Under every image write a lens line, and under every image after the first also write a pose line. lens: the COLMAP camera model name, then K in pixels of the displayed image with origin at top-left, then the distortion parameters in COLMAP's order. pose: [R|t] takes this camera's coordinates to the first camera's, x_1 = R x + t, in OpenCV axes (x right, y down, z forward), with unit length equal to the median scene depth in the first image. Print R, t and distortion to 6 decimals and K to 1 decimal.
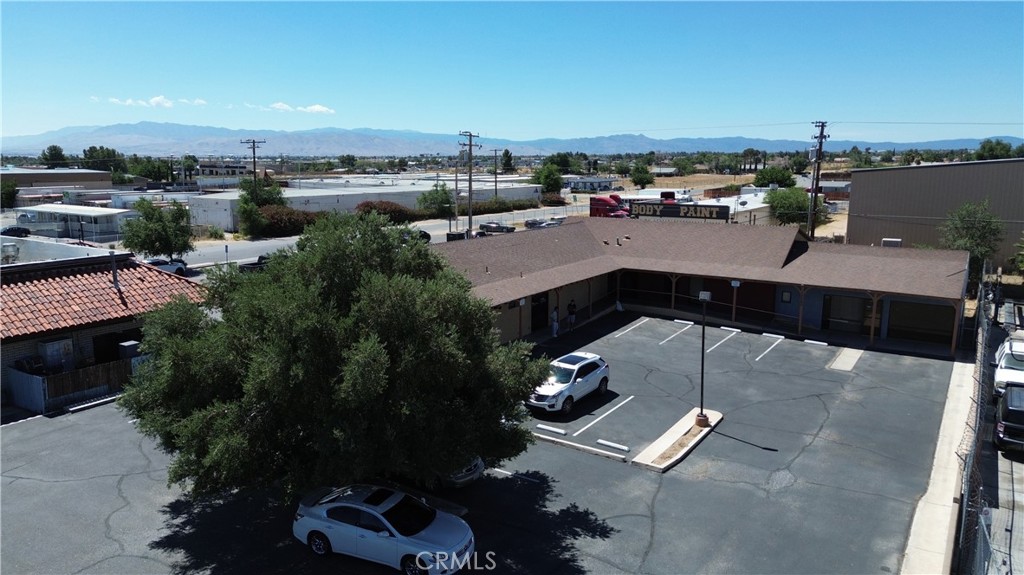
lens RADIAL K [[723.4, 0, 512.0], [0, 723.4, 287.5], [0, 0, 1]] dist [0.075356, -0.079886]
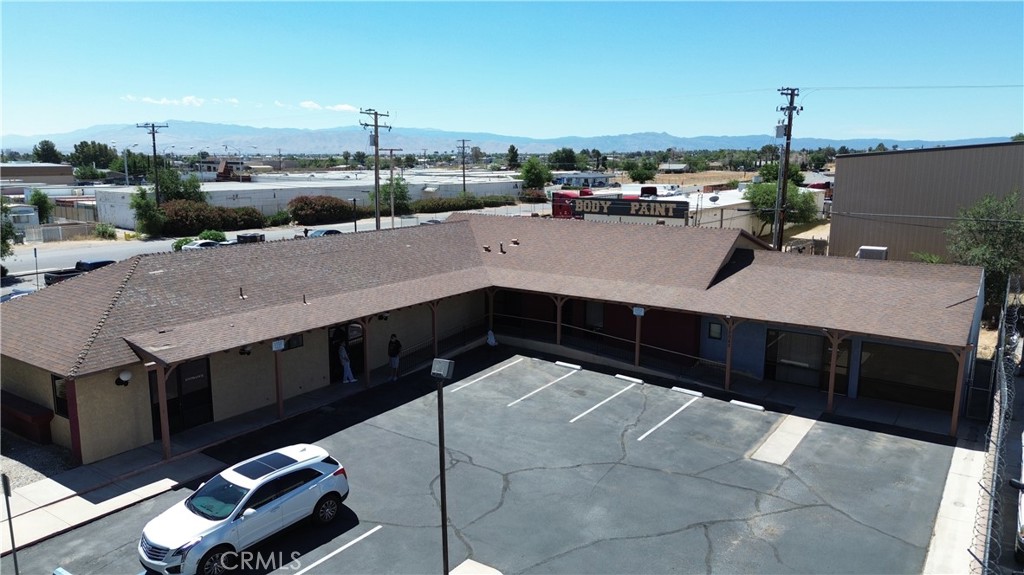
lens RADIAL K [[725.9, 0, 512.0], [0, 725.9, 287.5], [0, 0, 1]] dist [0.083957, -0.107390]
pose [[0.999595, 0.006025, -0.027817, 0.188028], [-0.005971, 0.999980, 0.002002, -0.026237], [0.027829, -0.001835, 0.999611, 0.282107]]
